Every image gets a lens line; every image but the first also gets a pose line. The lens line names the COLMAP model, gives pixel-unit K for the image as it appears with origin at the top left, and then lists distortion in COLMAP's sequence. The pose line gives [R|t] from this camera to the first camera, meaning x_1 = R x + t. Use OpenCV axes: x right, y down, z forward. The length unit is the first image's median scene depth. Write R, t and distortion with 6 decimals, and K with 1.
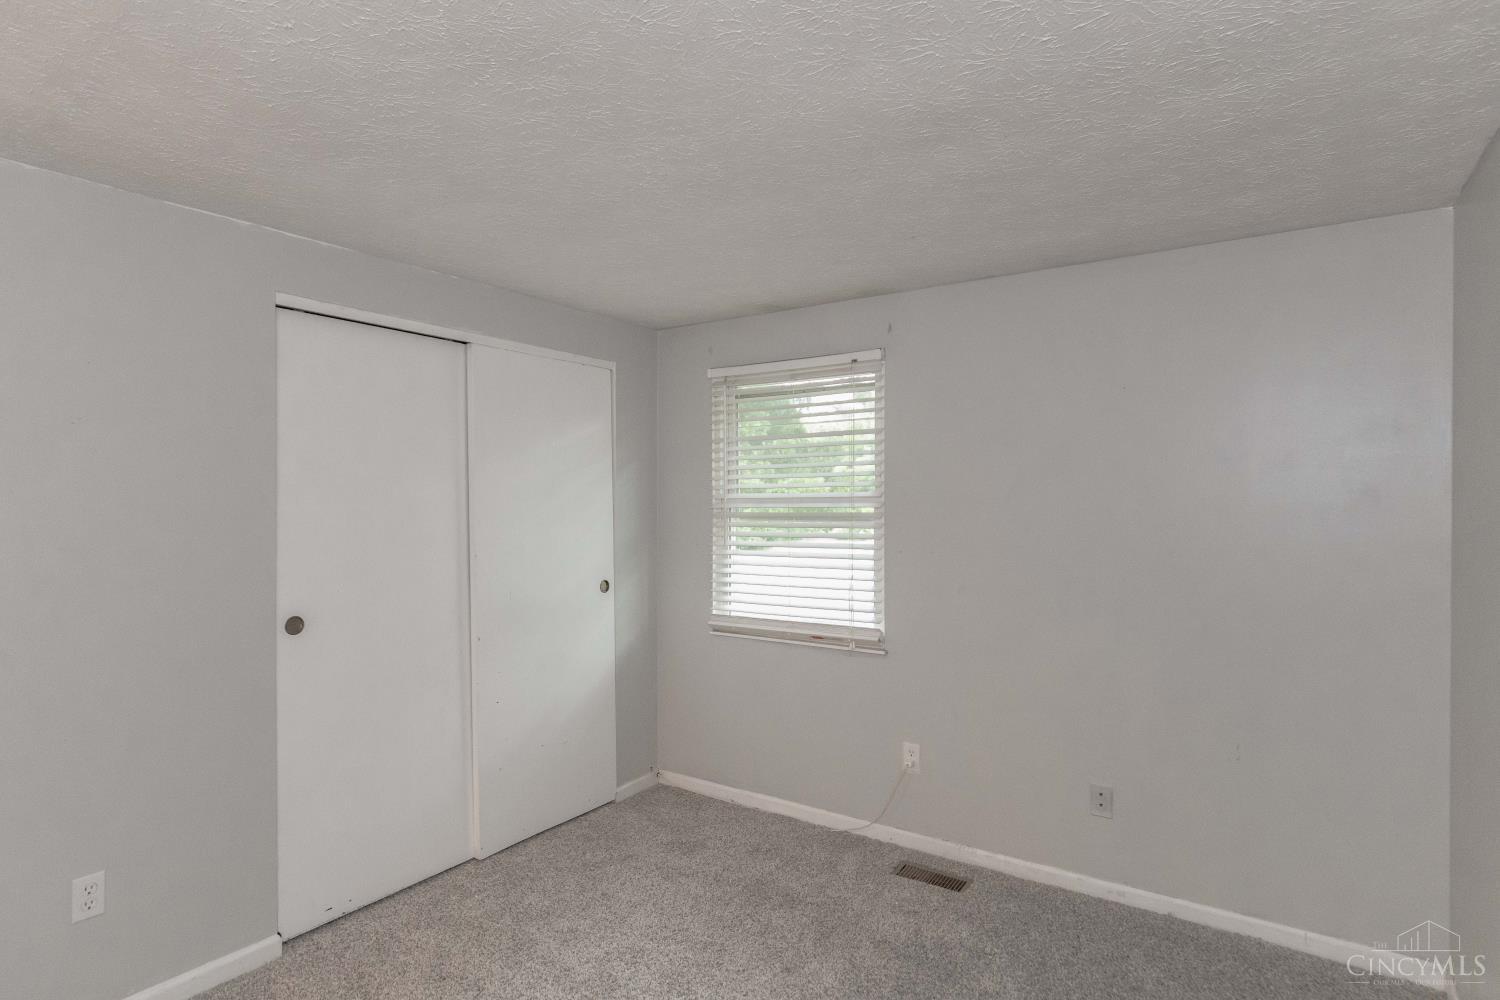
lens RADIAL K [[806.4, 0, 745.9], [0, 806.4, 498.3], [0, 0, 1]] dist [0.003063, -0.001371]
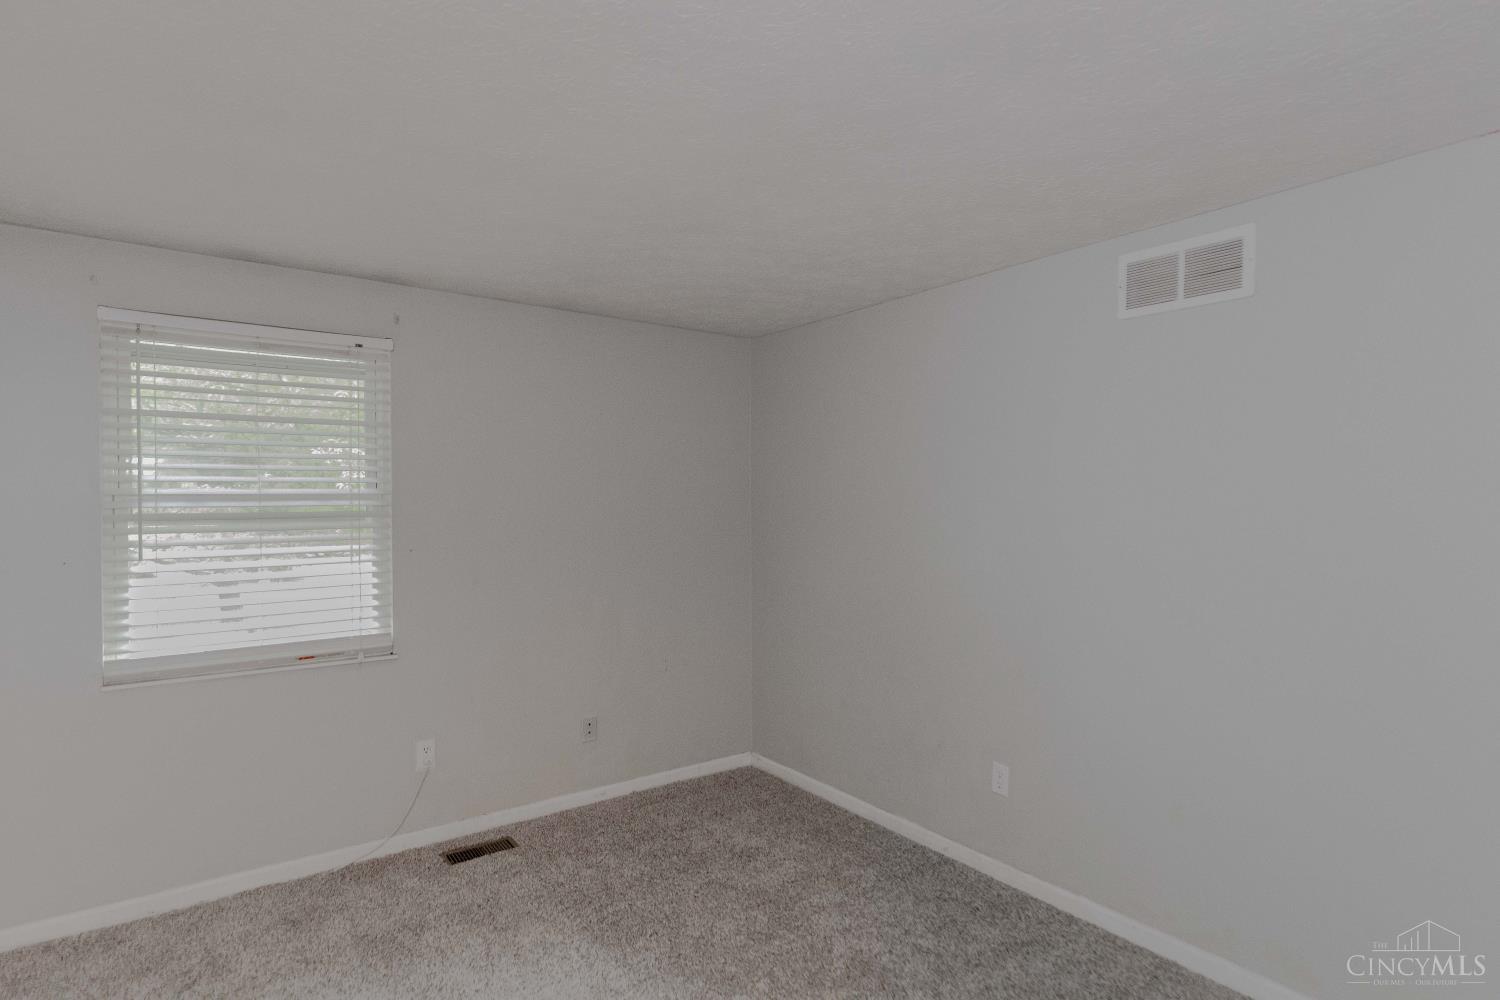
lens RADIAL K [[806.4, 0, 750.2], [0, 806.4, 512.3], [0, 0, 1]] dist [0.003063, -0.001371]
pose [[0.308113, -0.005350, 0.951335, -0.604768], [0.003238, 0.999984, 0.004575, 0.016273], [-0.951344, 0.001671, 0.308126, 0.297391]]
